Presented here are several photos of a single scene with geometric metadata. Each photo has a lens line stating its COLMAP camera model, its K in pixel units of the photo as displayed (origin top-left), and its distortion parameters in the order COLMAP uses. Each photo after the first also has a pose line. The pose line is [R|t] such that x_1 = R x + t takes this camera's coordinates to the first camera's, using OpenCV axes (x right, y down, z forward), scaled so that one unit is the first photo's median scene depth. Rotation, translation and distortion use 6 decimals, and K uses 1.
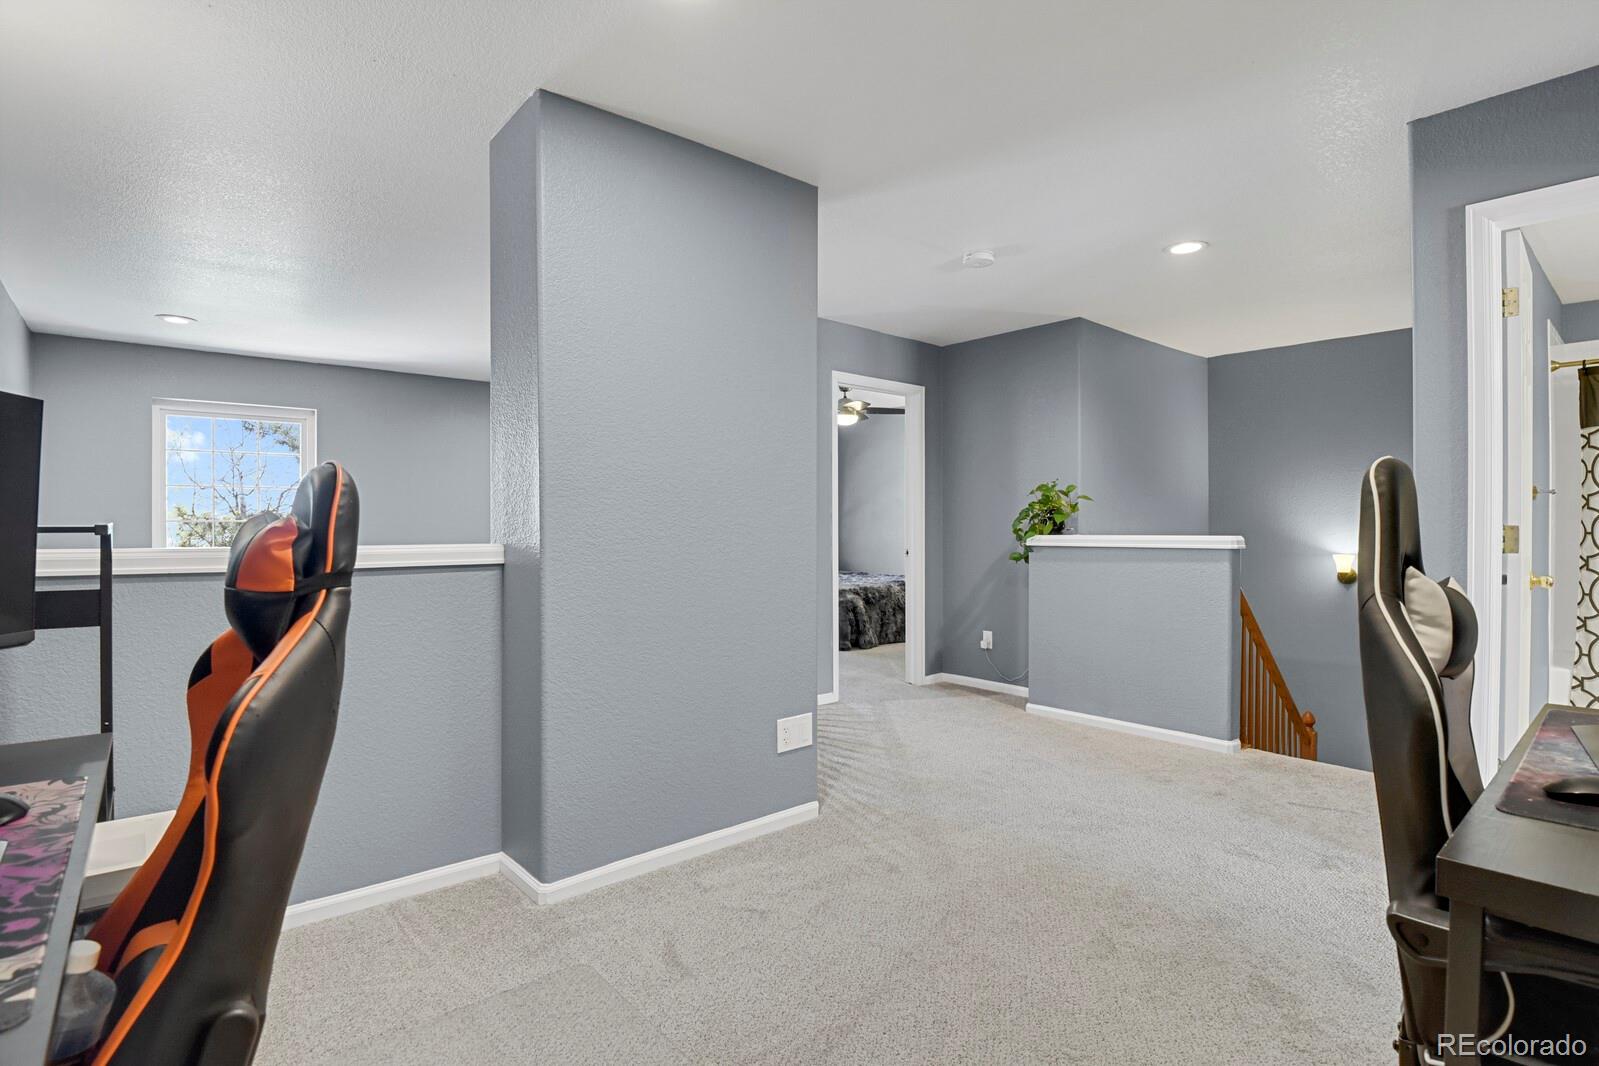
lens RADIAL K [[781.4, 0, 805.4], [0, 781.4, 526.3], [0, 0, 1]] dist [-0.026507, -0.002547]
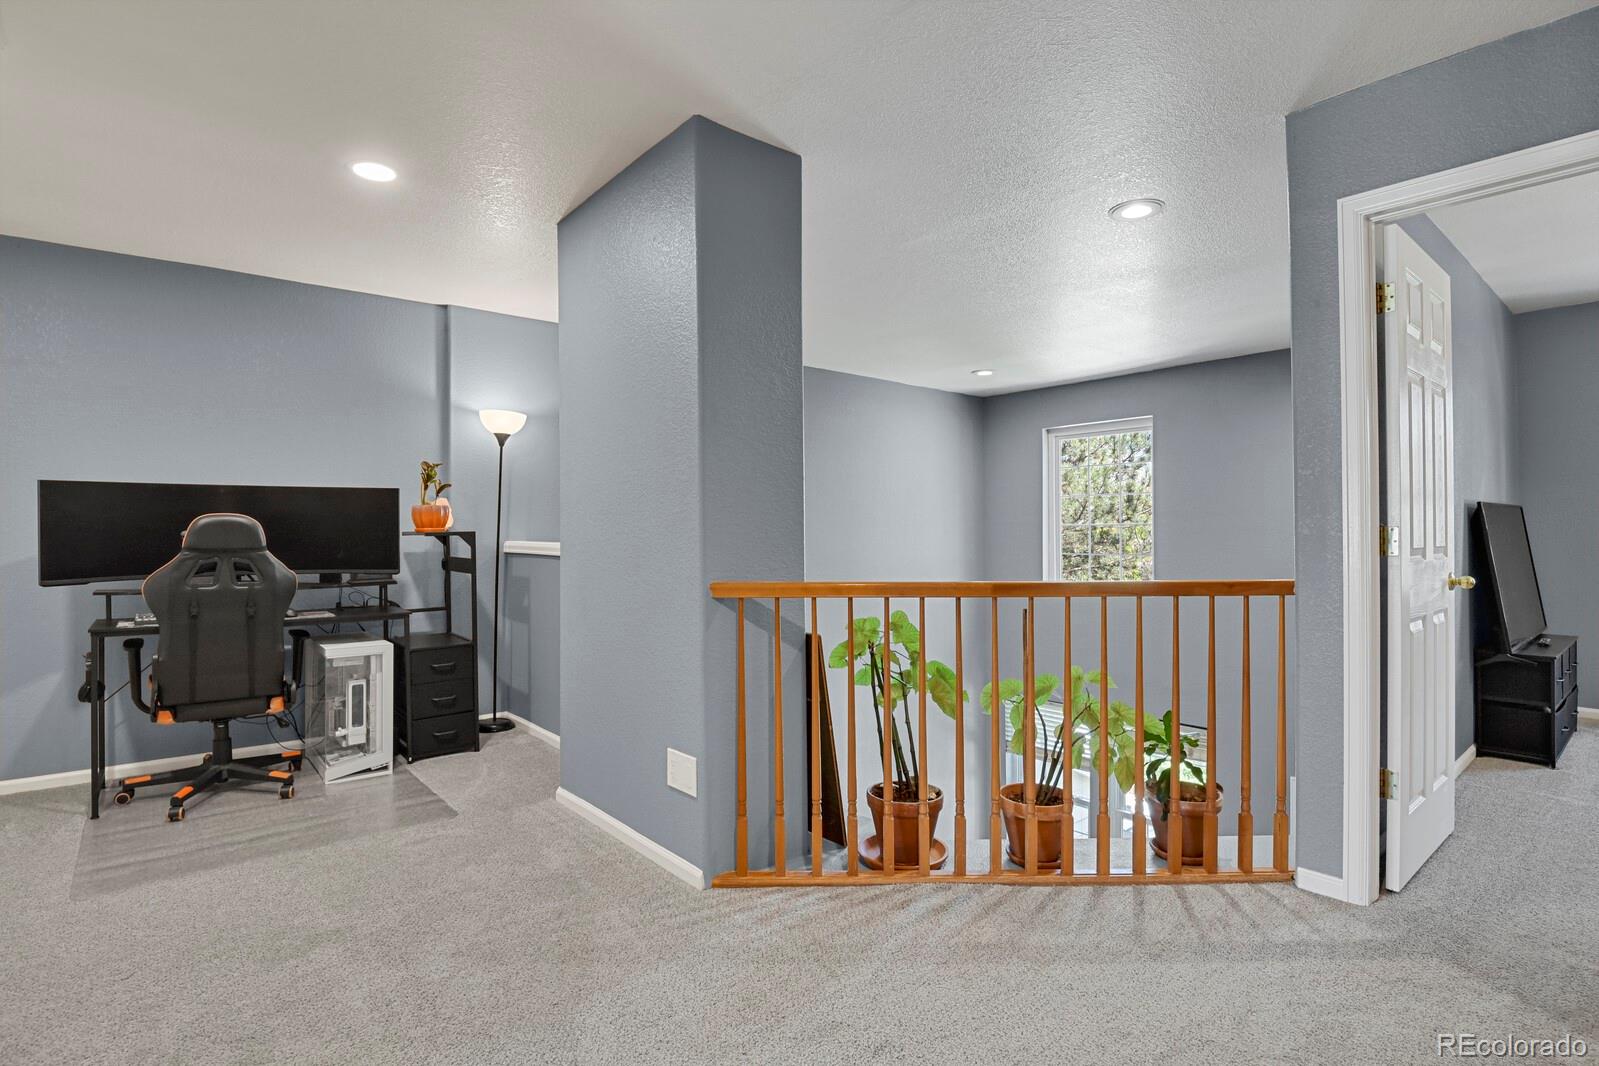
lens RADIAL K [[781.4, 0, 805.3], [0, 781.4, 525.9], [0, 0, 1]] dist [-0.026507, -0.002547]
pose [[0.007321, -0.006219, -0.999954, 0.679646], [0.000345, 0.999981, -0.006217, 0.000380], [0.999973, -0.000299, 0.007323, 0.913789]]
